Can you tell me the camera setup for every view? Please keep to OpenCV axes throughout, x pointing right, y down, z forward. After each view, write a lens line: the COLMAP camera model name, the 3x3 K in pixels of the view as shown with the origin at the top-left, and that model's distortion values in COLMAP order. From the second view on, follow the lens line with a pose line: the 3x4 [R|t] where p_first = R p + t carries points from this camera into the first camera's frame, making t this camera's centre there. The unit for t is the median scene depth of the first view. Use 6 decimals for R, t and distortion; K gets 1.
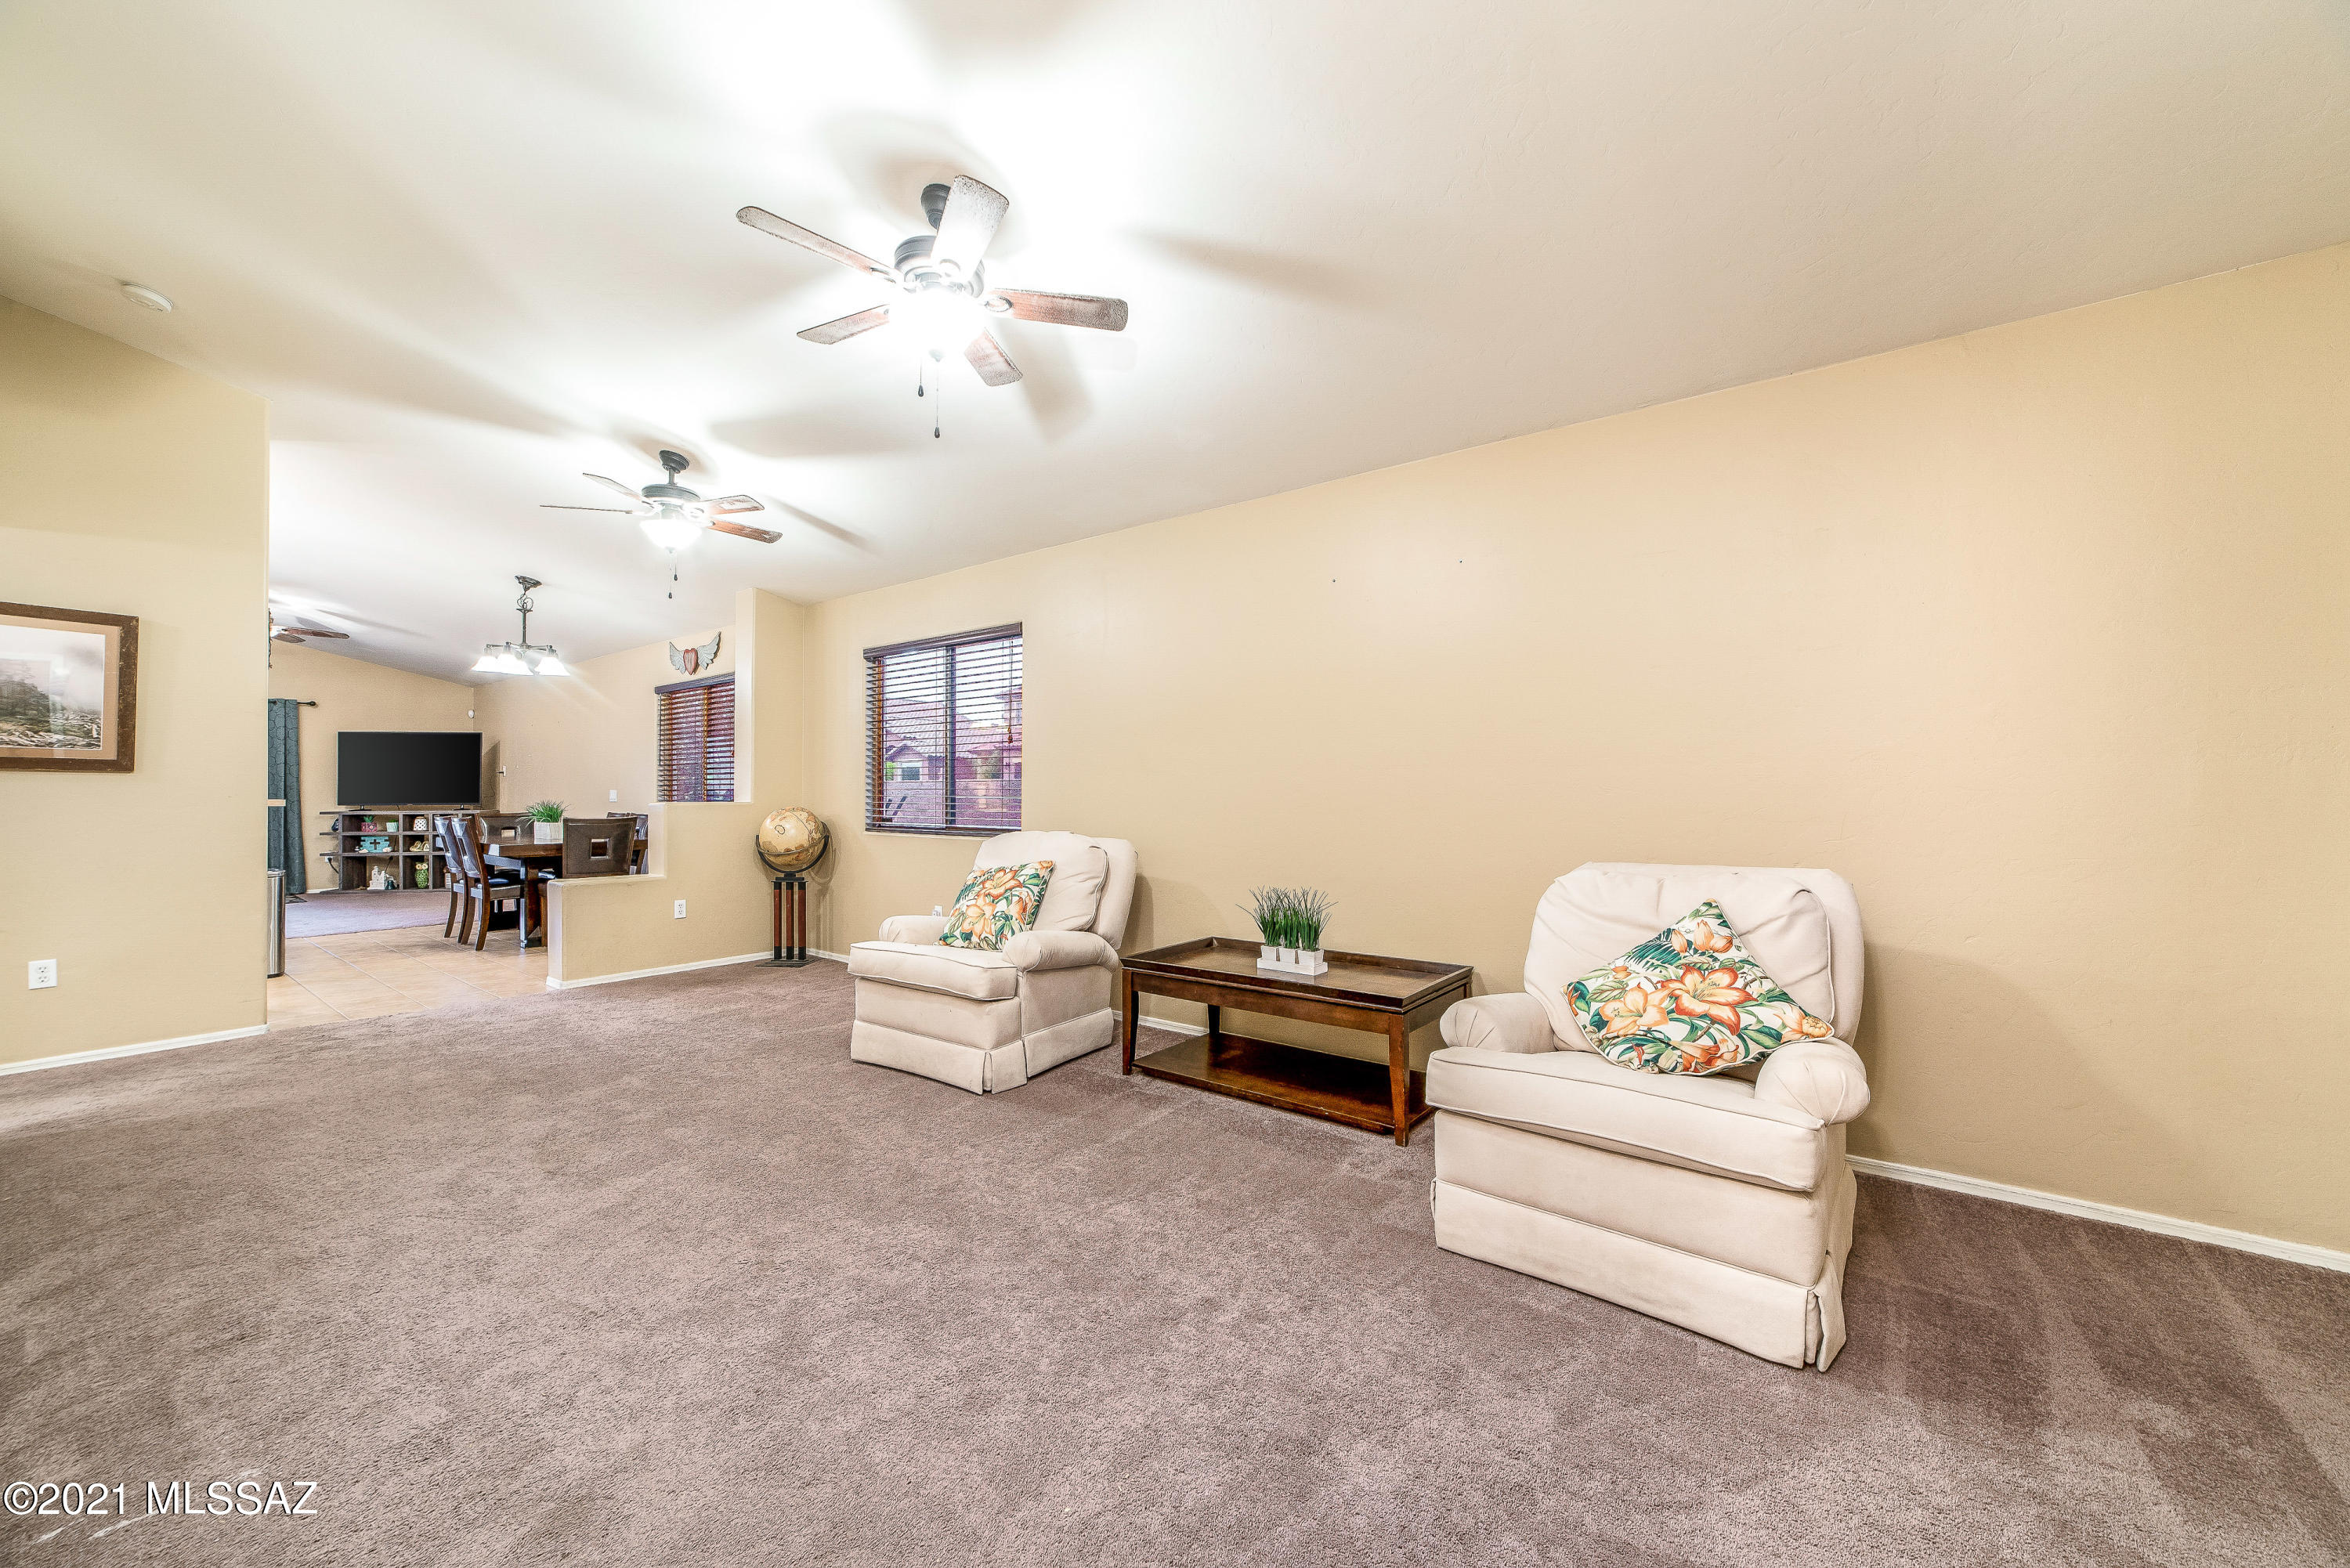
lens RADIAL K [[913.5, 0, 1193.9], [0, 913.5, 789.6], [0, 0, 1]] dist [-0.023319, 0.007944]
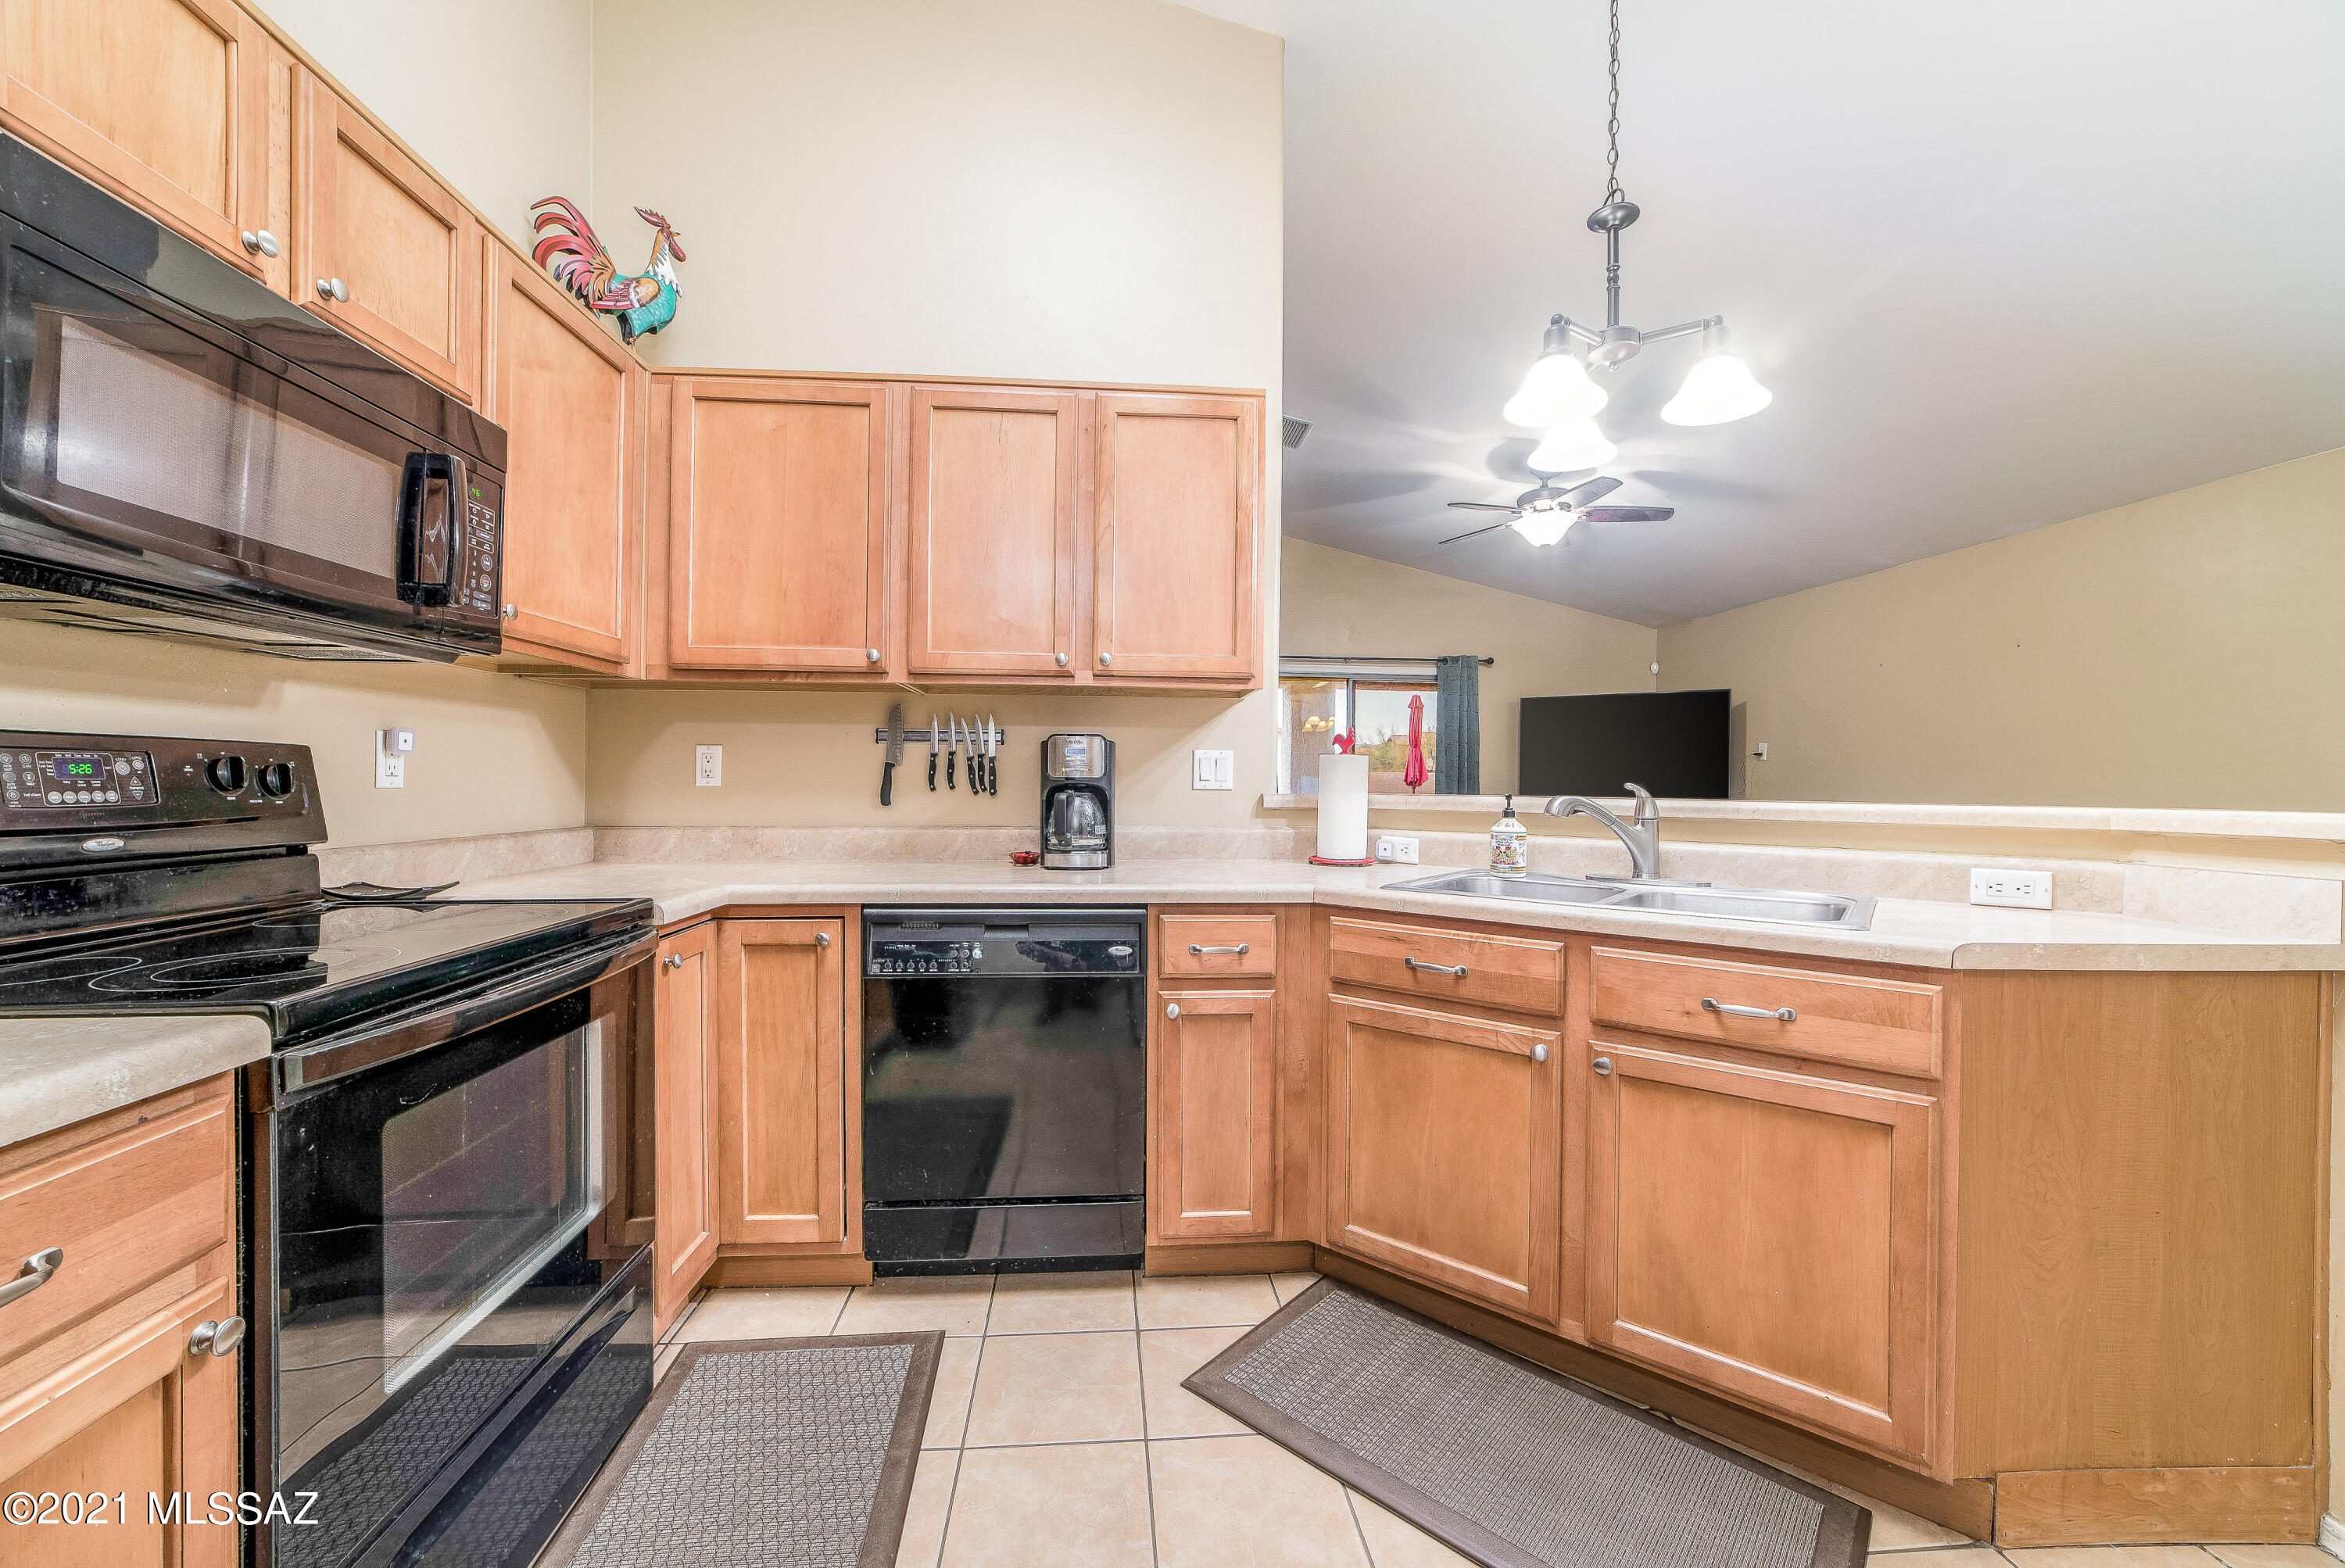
lens RADIAL K [[911.6, 0, 1161.0], [0, 911.6, 786.0], [0, 0, 1]] dist [-0.023319, 0.007944]
pose [[0.670212, 0.013960, -0.742039, -0.621082], [-0.012186, 0.999895, 0.007804, 0.001864], [0.742070, 0.003812, 0.670312, 0.322312]]
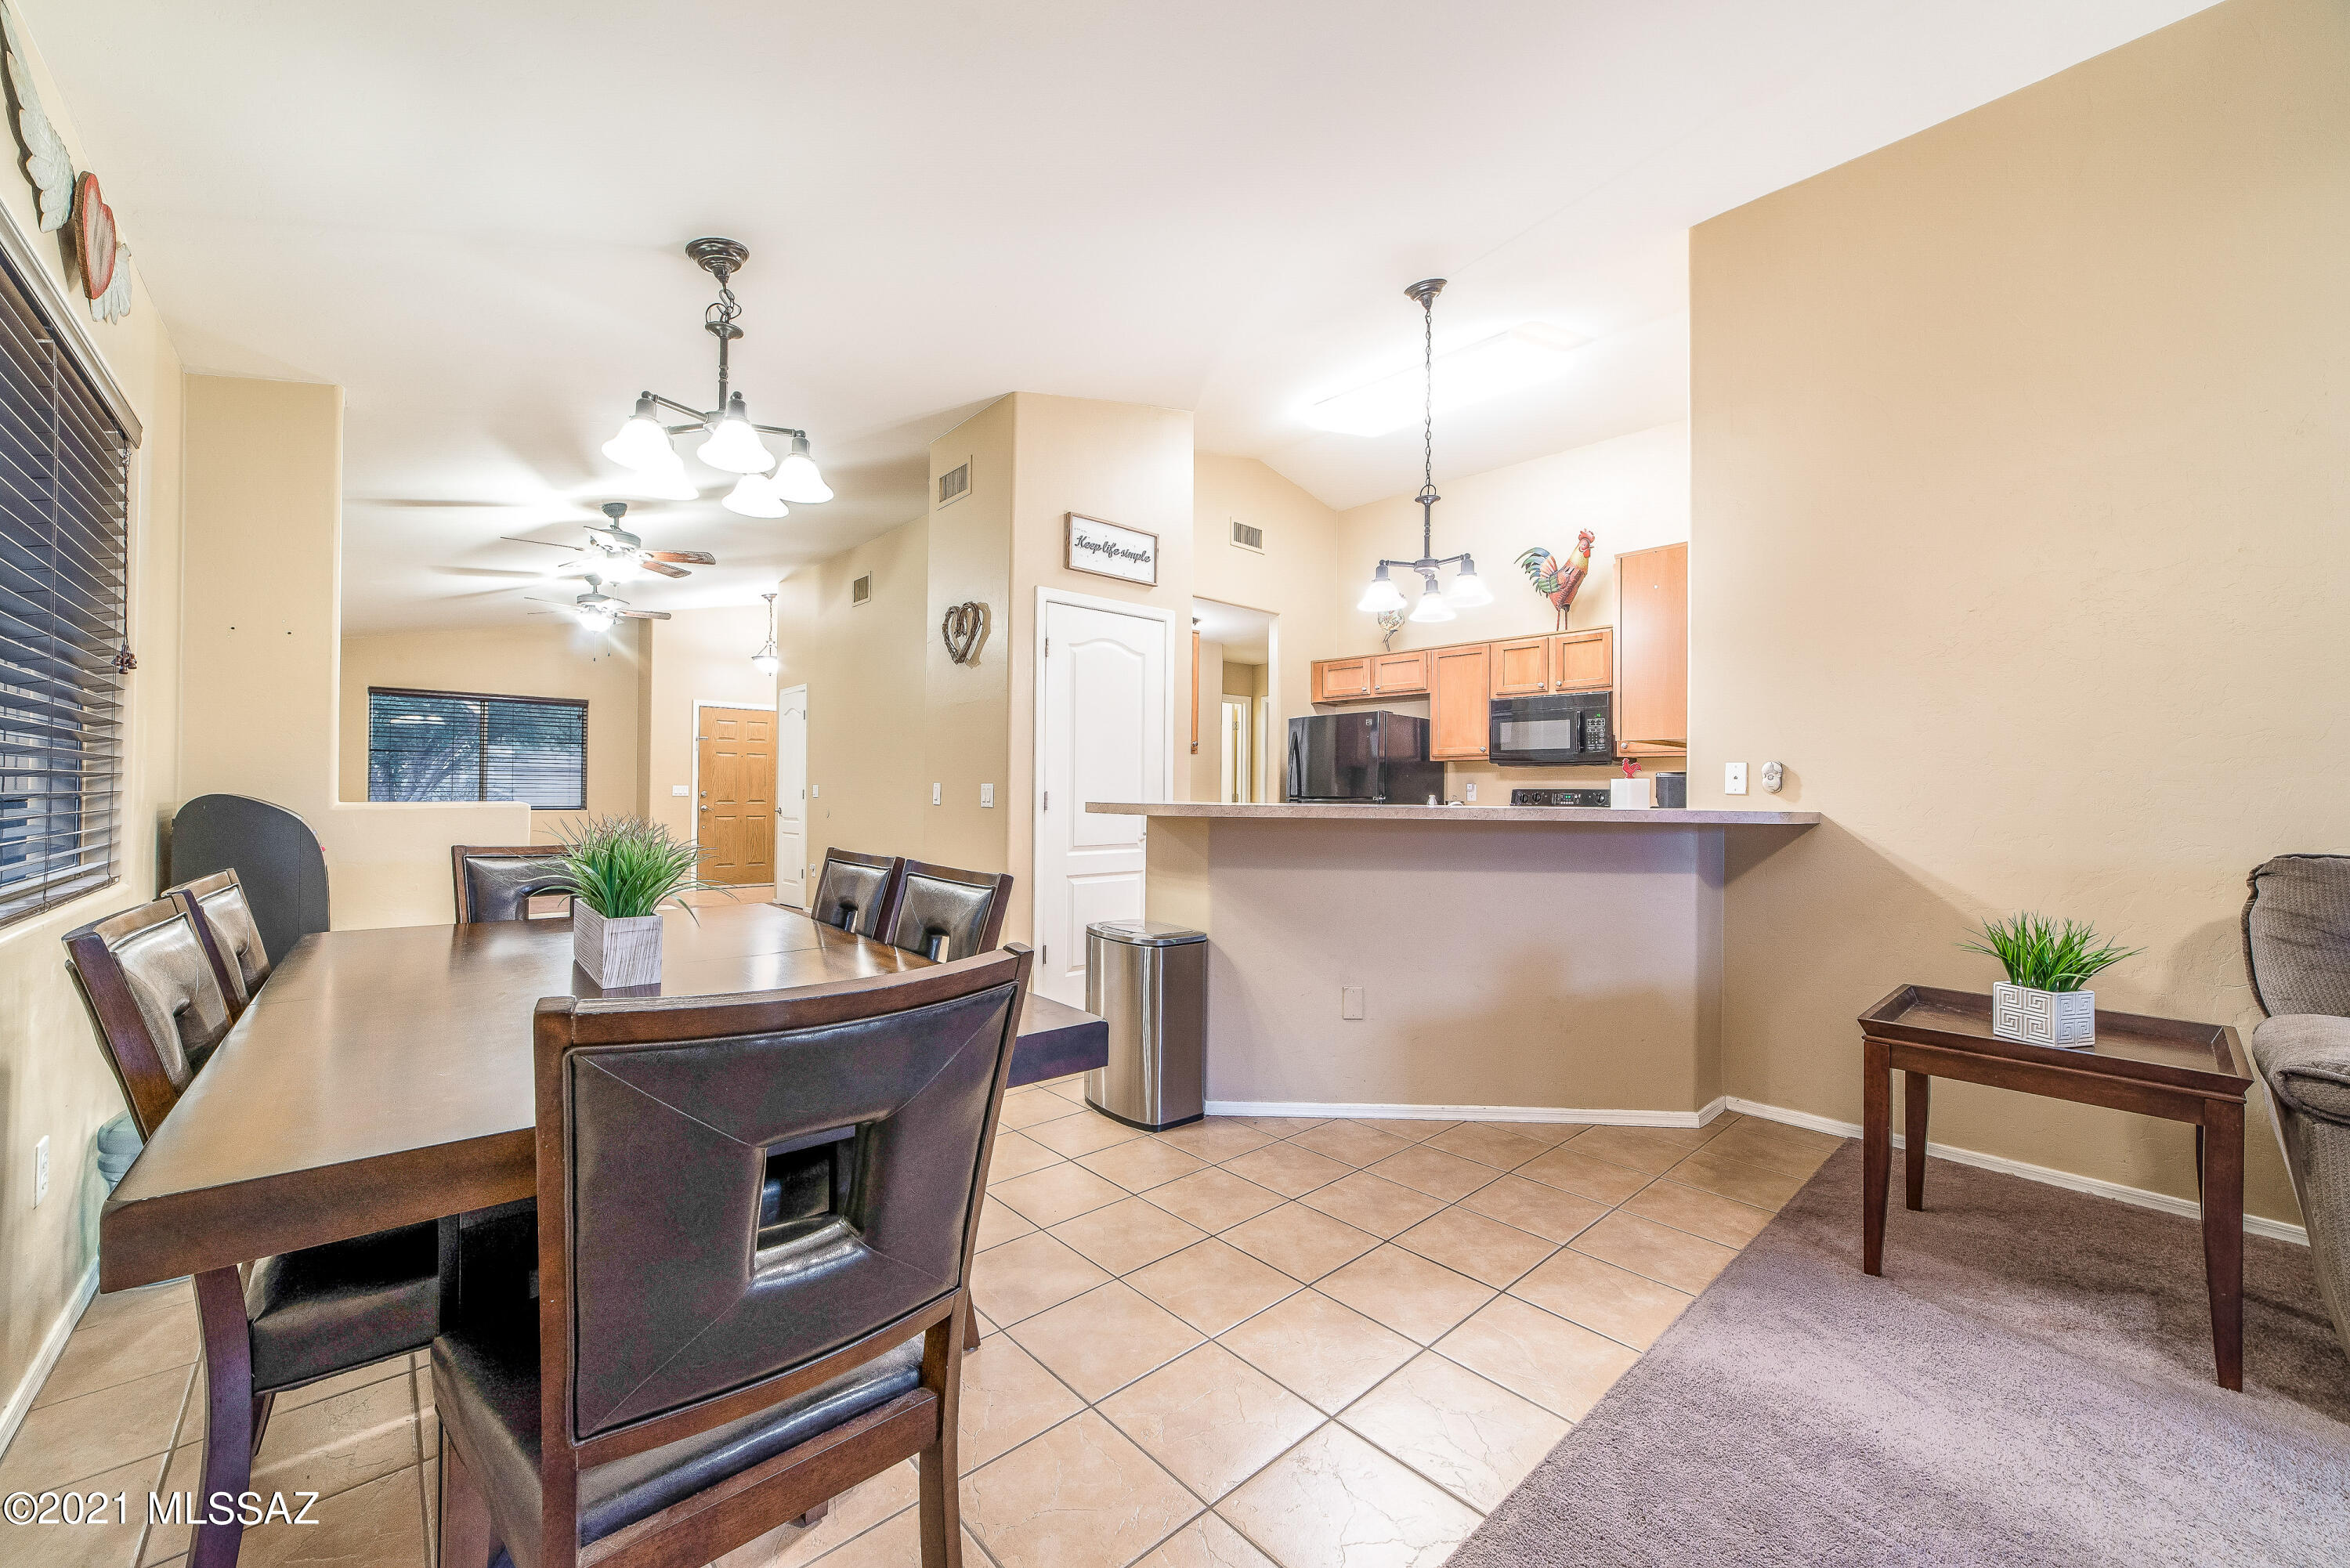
lens RADIAL K [[913.5, 0, 1166.4], [0, 913.5, 779.2], [0, 0, 1]] dist [-0.023319, 0.007944]
pose [[-0.983189, -0.007354, 0.182444, -0.663560], [-0.010253, 0.999836, -0.014948, 0.001740], [-0.182304, -0.016567, -0.983103, 0.892901]]
